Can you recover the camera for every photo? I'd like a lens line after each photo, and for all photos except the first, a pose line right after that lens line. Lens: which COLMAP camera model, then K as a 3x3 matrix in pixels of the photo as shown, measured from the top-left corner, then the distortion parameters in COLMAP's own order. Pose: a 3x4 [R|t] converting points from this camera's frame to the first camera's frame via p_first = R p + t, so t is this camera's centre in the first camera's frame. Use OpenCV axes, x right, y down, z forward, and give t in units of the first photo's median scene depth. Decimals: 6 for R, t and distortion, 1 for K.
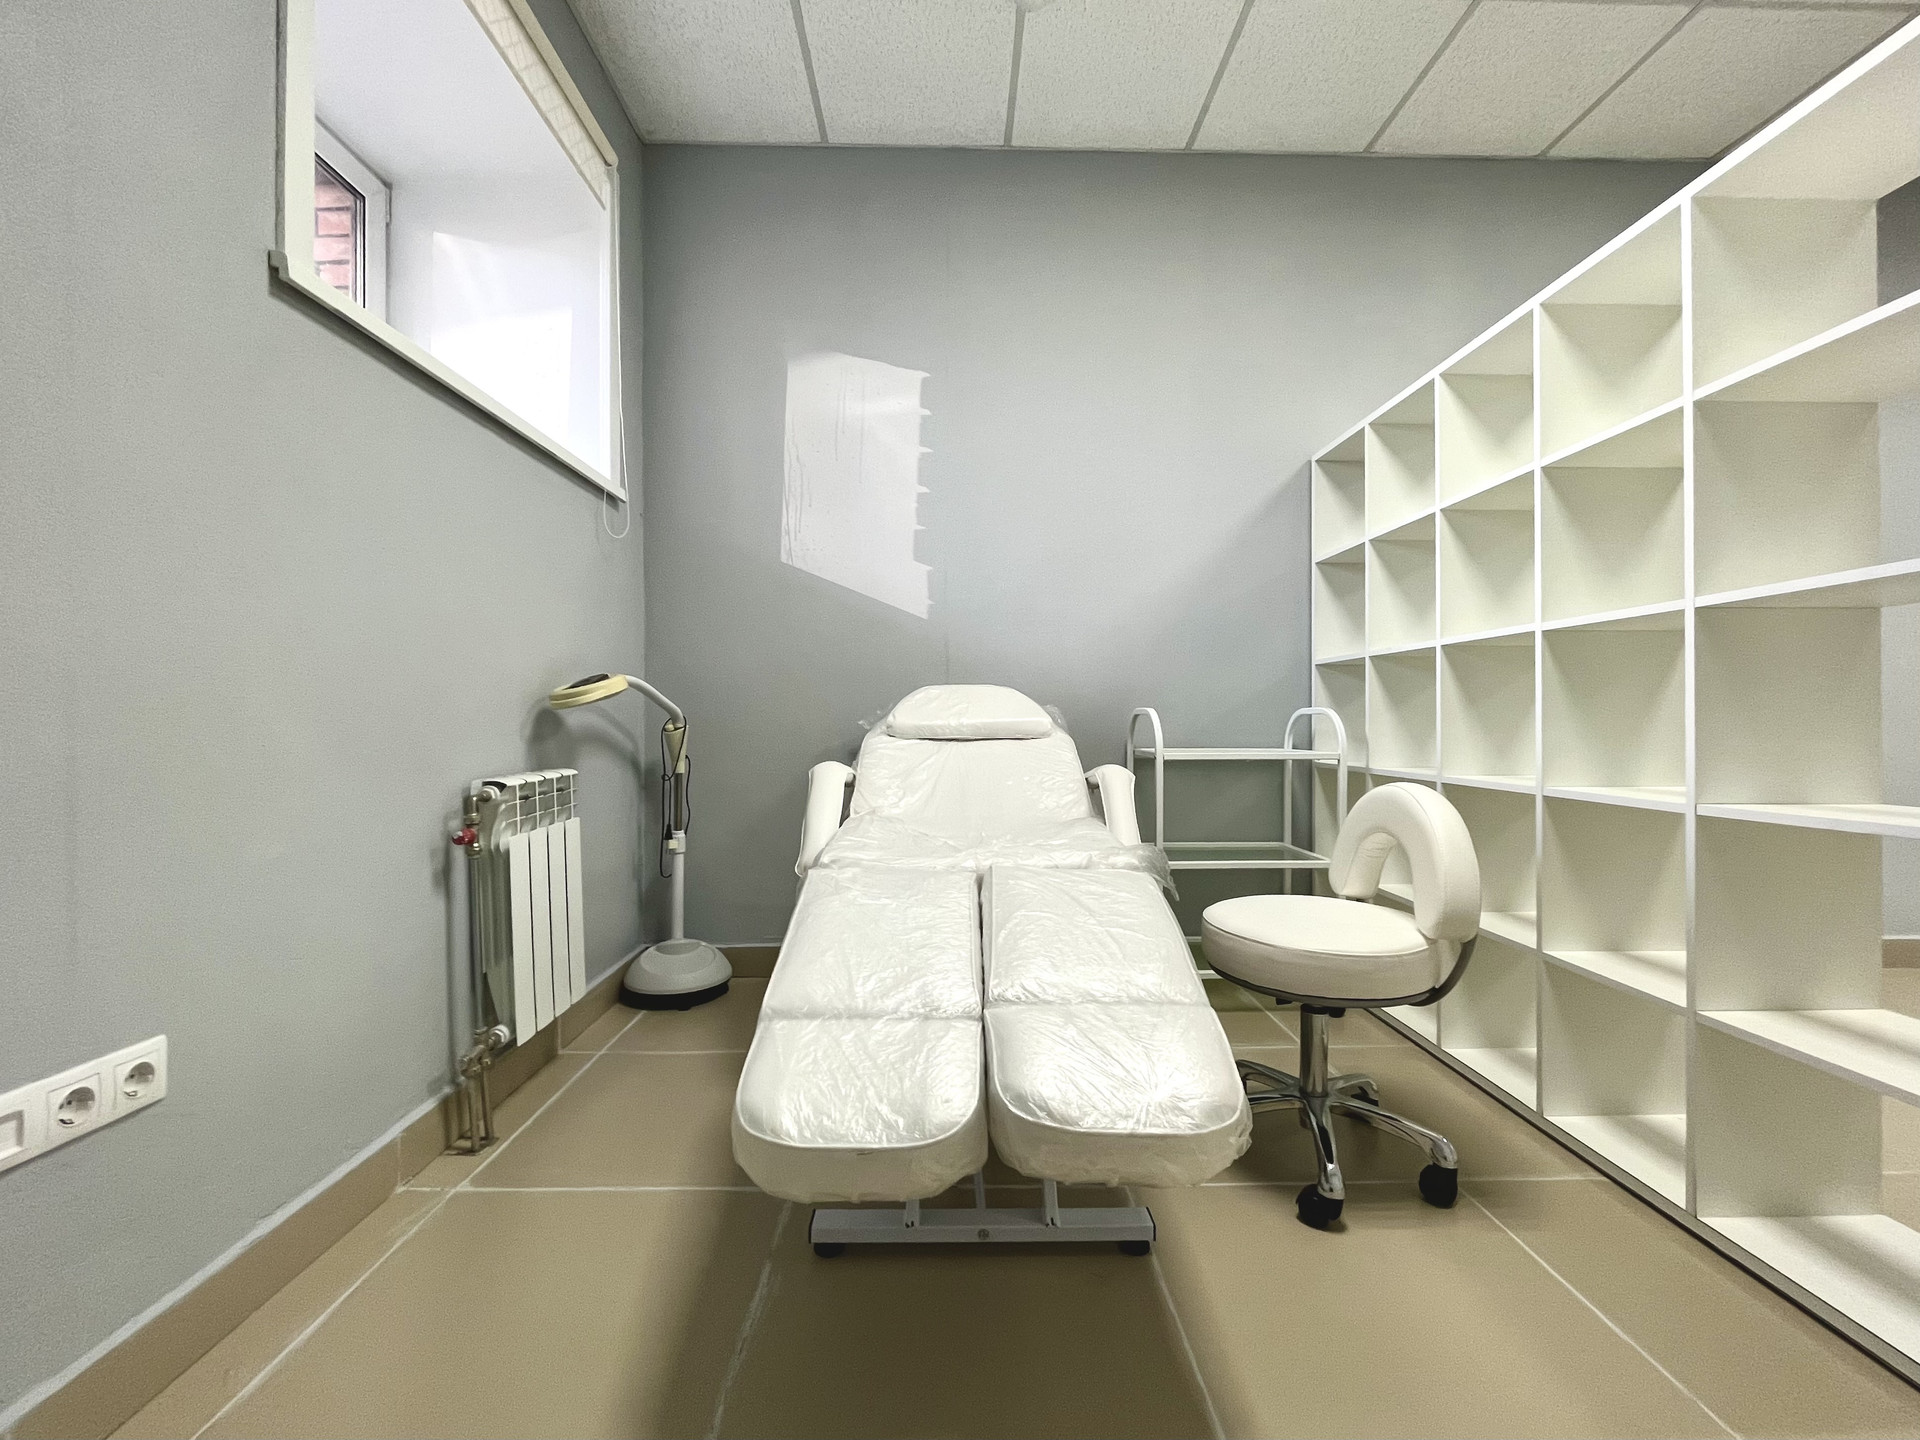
lens RADIAL K [[798.5, 0, 960.0], [0, 798.5, 720.0], [0, 0, 1]] dist [-0.001786, 0.000169]
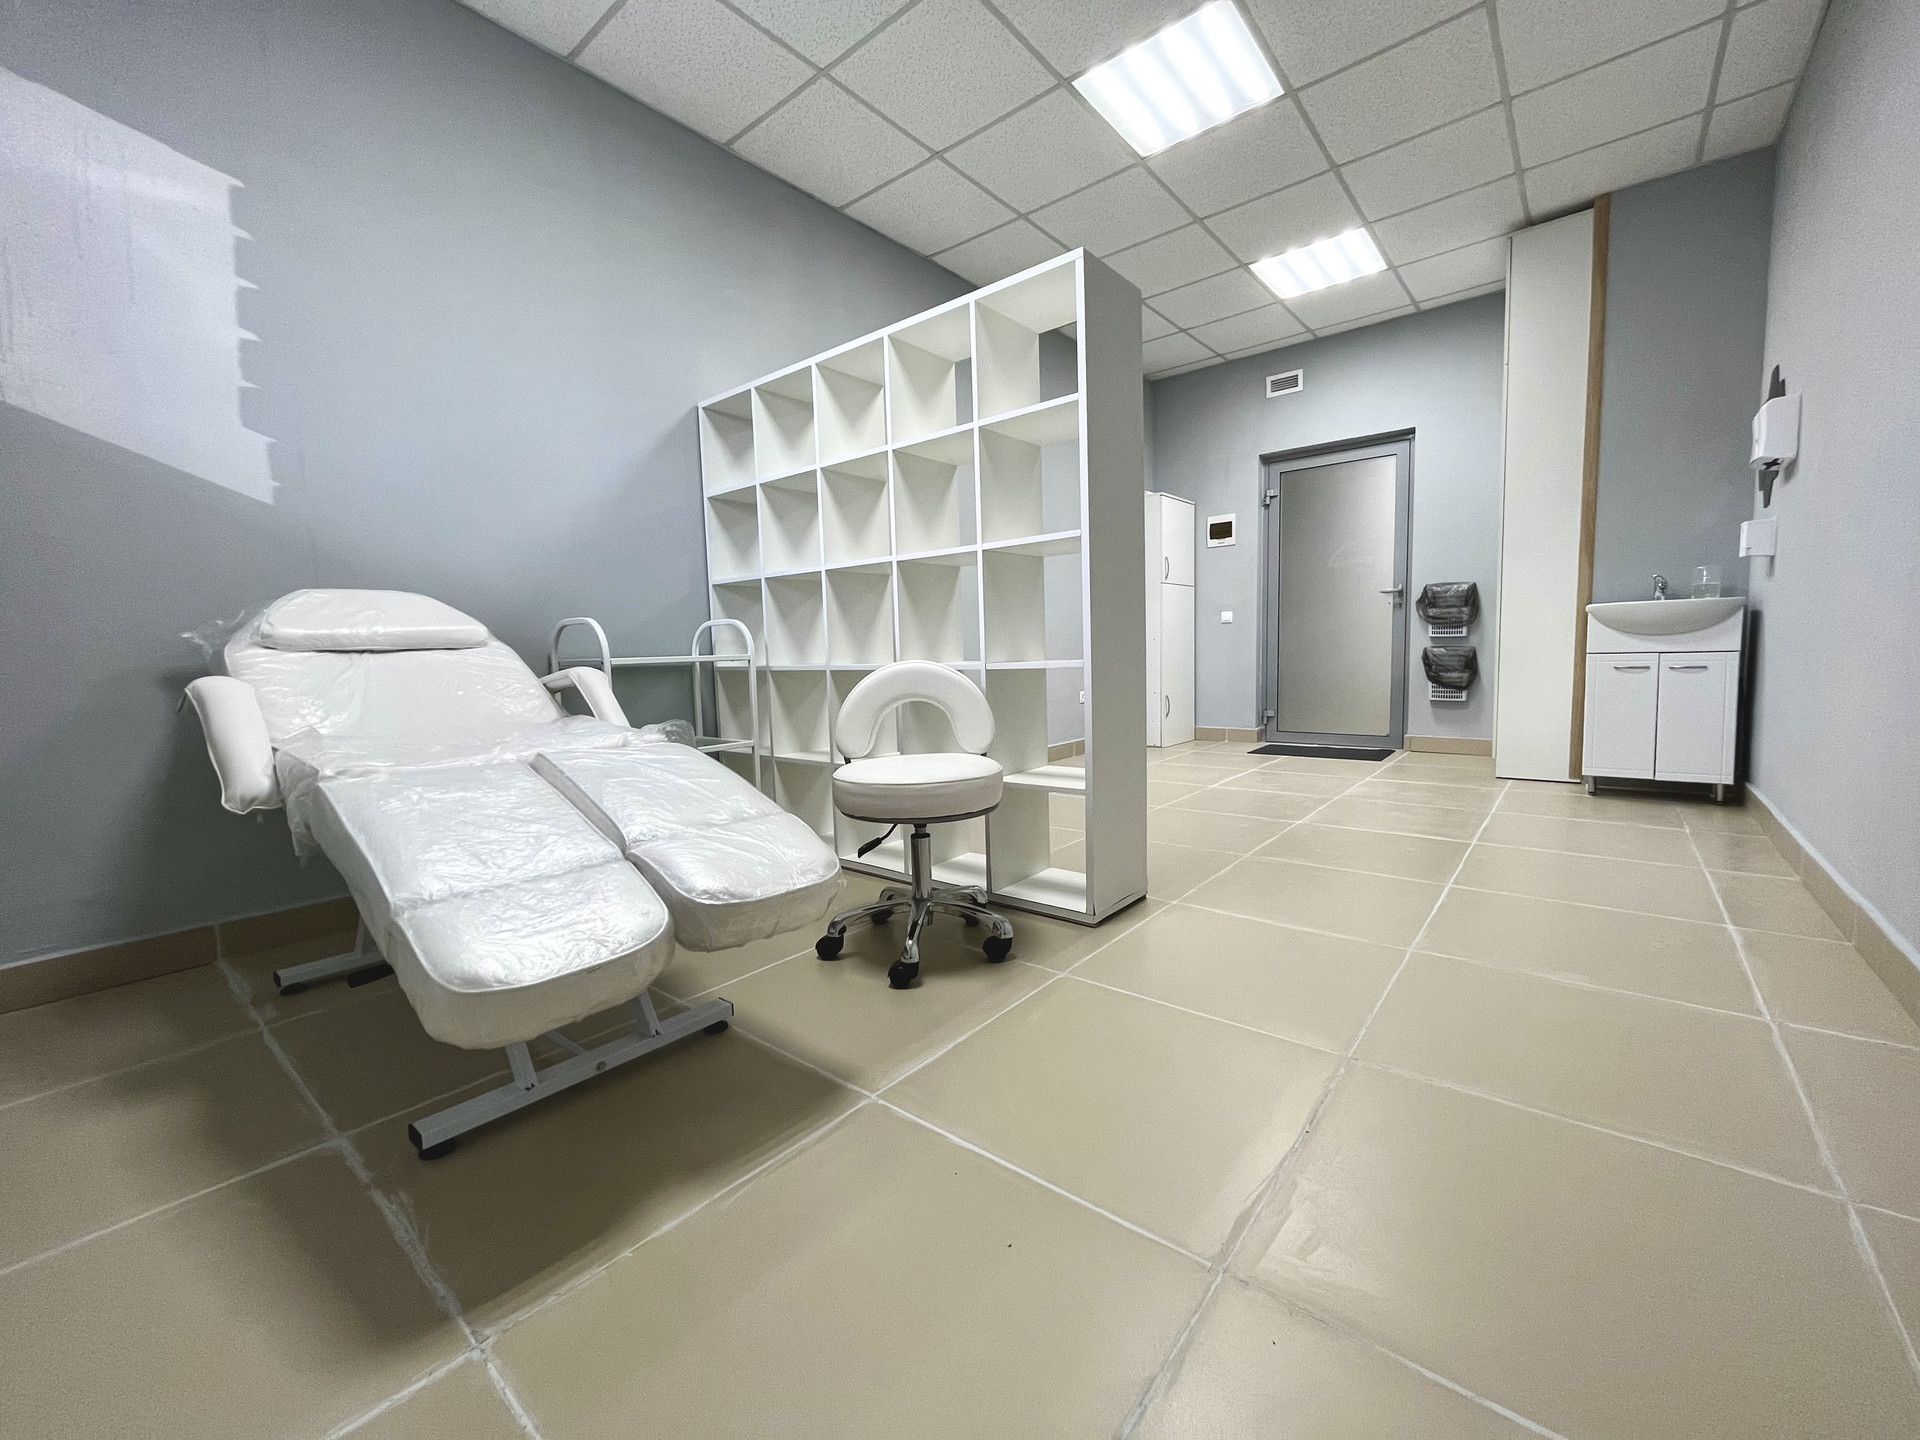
lens RADIAL K [[770.5, 0, 960.0], [0, 770.5, 720.0], [0, 0, 1]] dist [0.001998, 0.000237]
pose [[0.649509, -0.089049, 0.755122, -0.230729], [0.026872, 0.995186, 0.094246, 0.038121], [-0.759879, -0.040922, 0.648775, -0.039699]]
